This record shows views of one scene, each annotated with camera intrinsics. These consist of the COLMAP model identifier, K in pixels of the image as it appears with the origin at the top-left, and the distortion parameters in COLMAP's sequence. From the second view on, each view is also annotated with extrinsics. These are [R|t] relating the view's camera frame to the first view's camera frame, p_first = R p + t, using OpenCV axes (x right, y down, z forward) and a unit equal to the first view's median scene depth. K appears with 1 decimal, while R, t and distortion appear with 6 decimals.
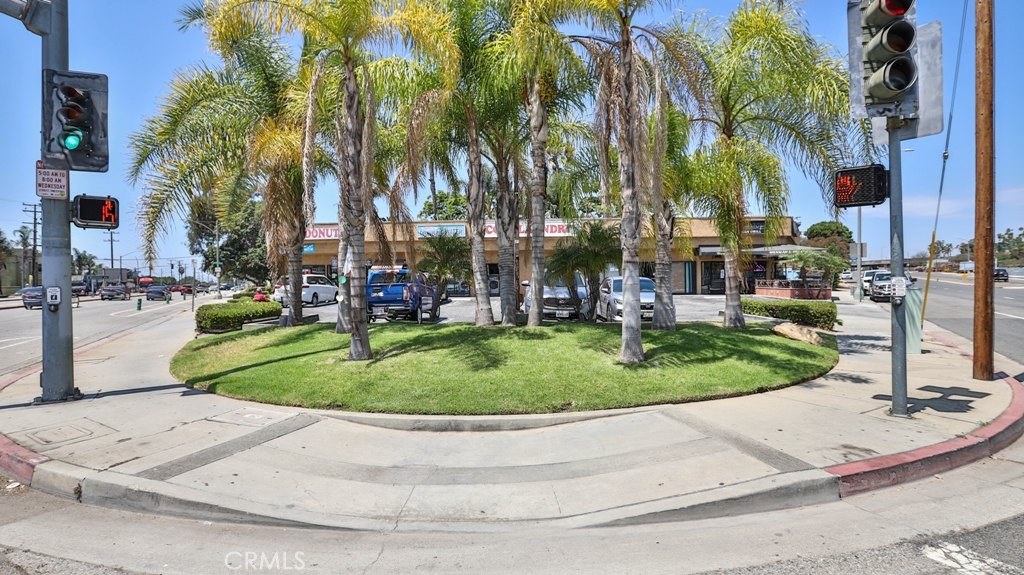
lens RADIAL K [[507.5, 0, 514.6], [0, 507.5, 286.7], [0, 0, 1]] dist [-0.063413, 0.034418]
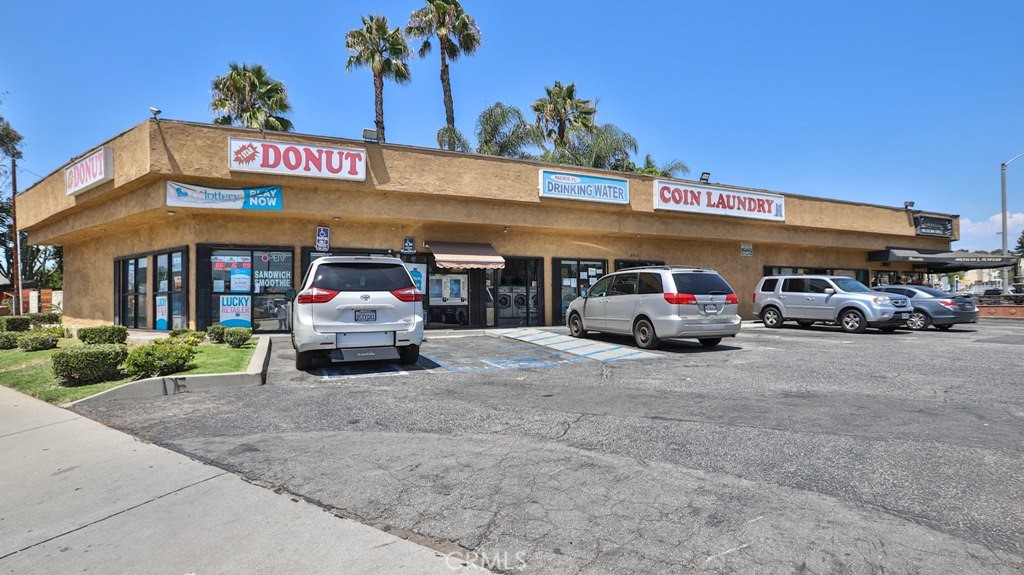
lens RADIAL K [[537.5, 0, 530.4], [0, 537.5, 303.1], [0, 0, 1]] dist [-0.060770, 0.042882]
pose [[0.874899, 0.002722, 0.484297, -1.396169], [0.001074, 0.999971, -0.007560, 0.009977], [-0.484304, 0.007134, 0.874871, 1.865402]]
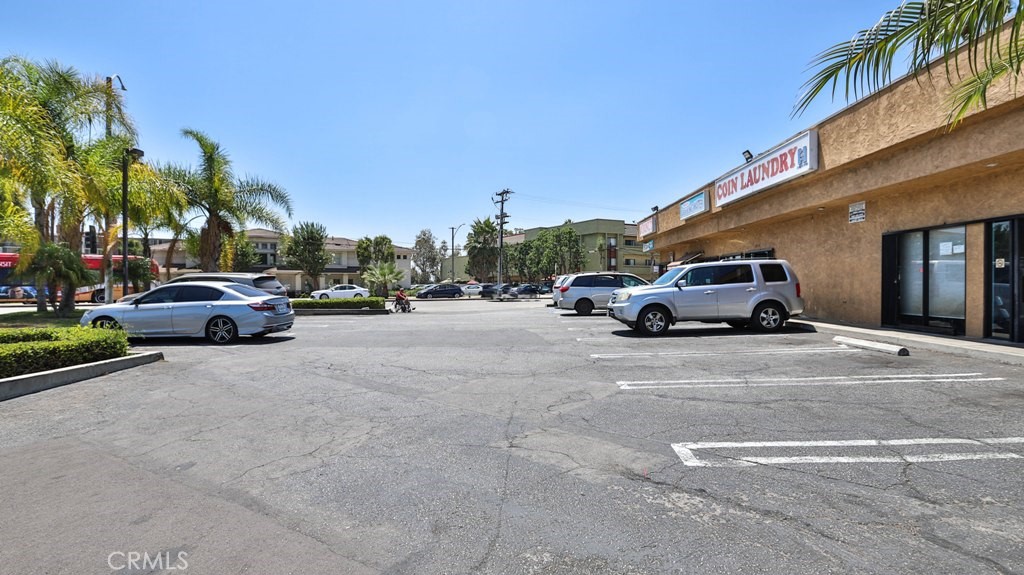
lens RADIAL K [[507.5, 0, 514.6], [0, 507.5, 286.7], [0, 0, 1]] dist [-0.063413, 0.034418]
pose [[0.021925, 0.016019, -0.999631, 1.604986], [0.001136, 0.999871, 0.016047, -0.053181], [0.999759, -0.001488, 0.021904, 2.415729]]
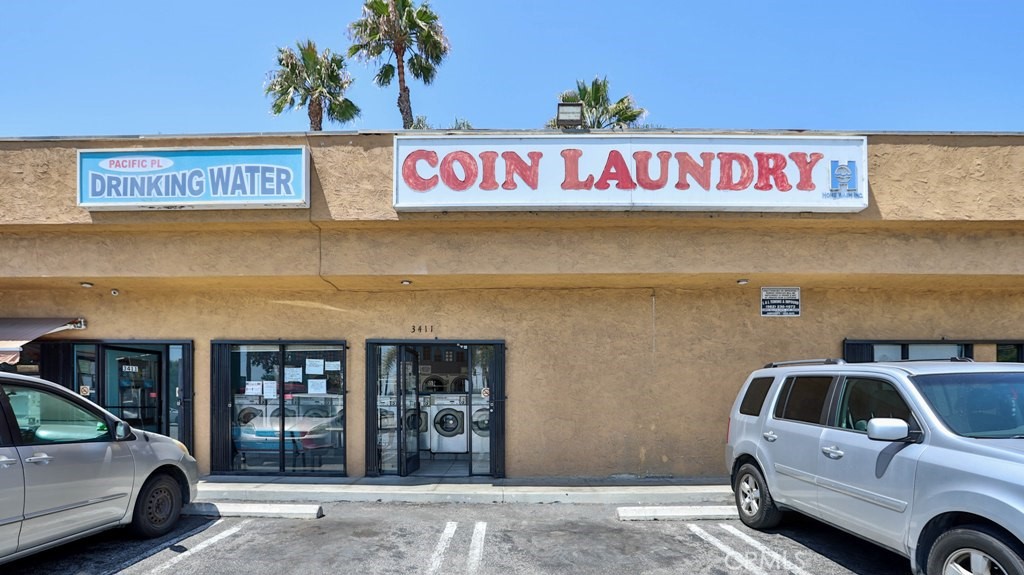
lens RADIAL K [[498.0, 0, 502.9], [0, 498.0, 362.3], [0, 0, 1]] dist [-0.044370, 0.017416]
pose [[0.999439, 0.012342, 0.031144, -0.072703], [-0.010832, 0.998779, -0.048198, -0.081920], [-0.031701, 0.047834, 0.998352, 2.552864]]
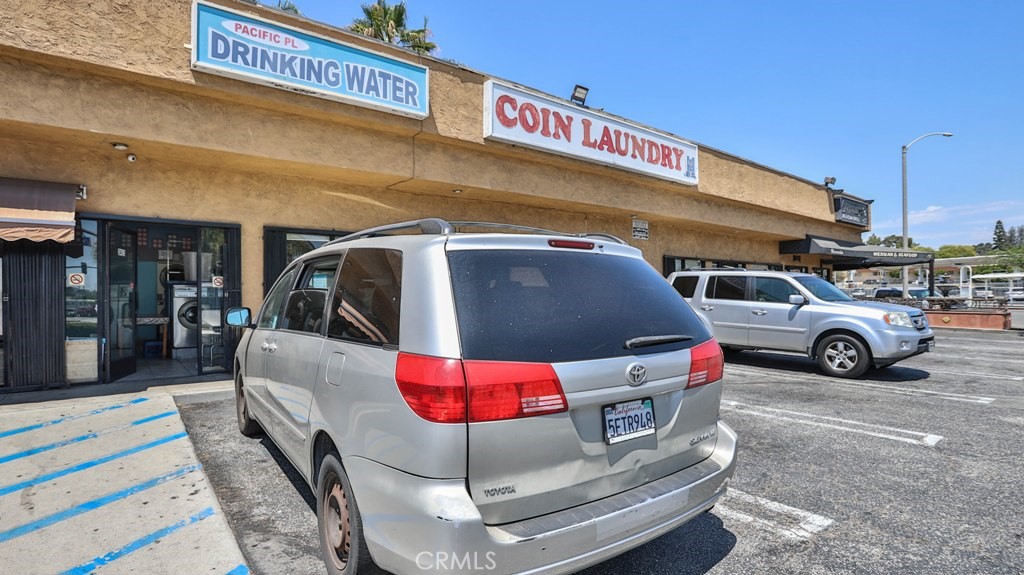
lens RADIAL K [[513.1, 0, 516.7], [0, 513.1, 291.7], [0, 0, 1]] dist [-0.057535, 0.025826]
pose [[0.755003, 0.010244, 0.655641, -0.712617], [-0.000469, 0.999886, -0.015082, -0.039603], [-0.655721, 0.011080, 0.754922, 2.520610]]
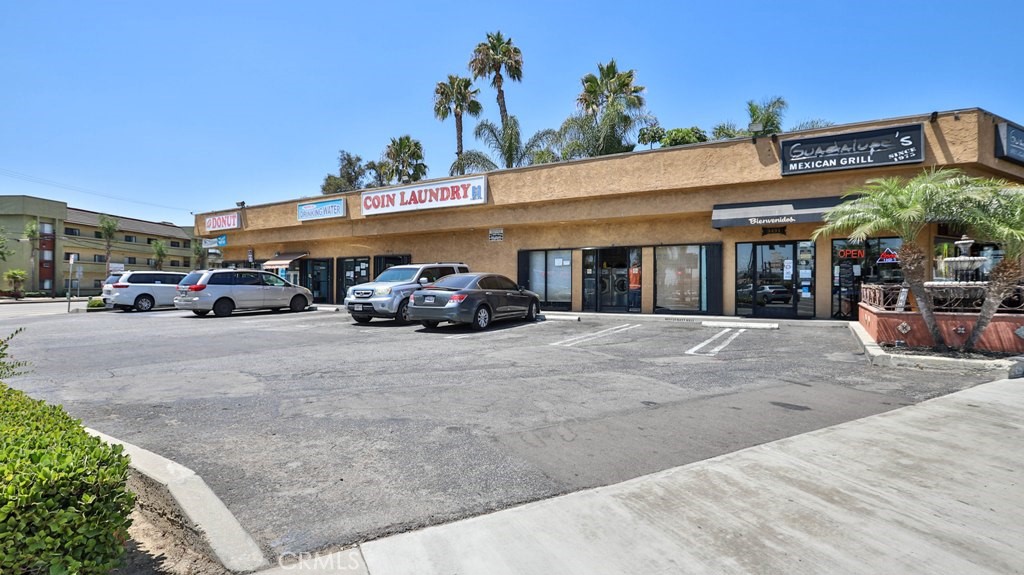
lens RADIAL K [[507.5, 0, 514.6], [0, 507.5, 286.7], [0, 0, 1]] dist [-0.063413, 0.034418]
pose [[0.877991, 0.012682, -0.478509, 1.356509], [-0.011425, 0.999919, 0.005539, -0.034561], [0.478541, 0.000604, 0.878065, 1.658484]]
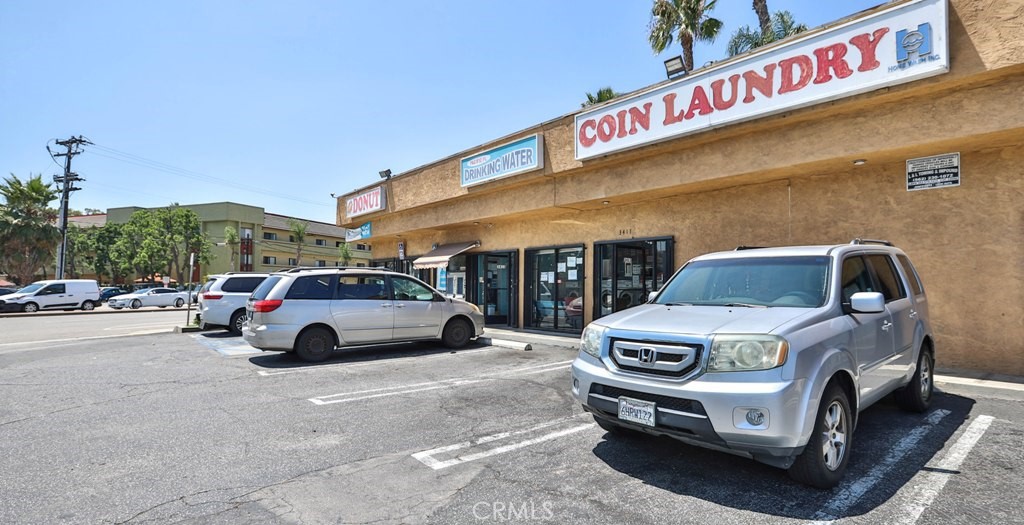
lens RADIAL K [[517.3, 0, 514.9], [0, 517.3, 272.5], [0, 0, 1]] dist [-0.055754, 0.023663]
pose [[0.671146, -0.008448, -0.741277, 0.511466], [-0.010620, 0.999723, -0.021008, -0.053481], [0.741249, 0.021972, 0.670871, 2.376558]]
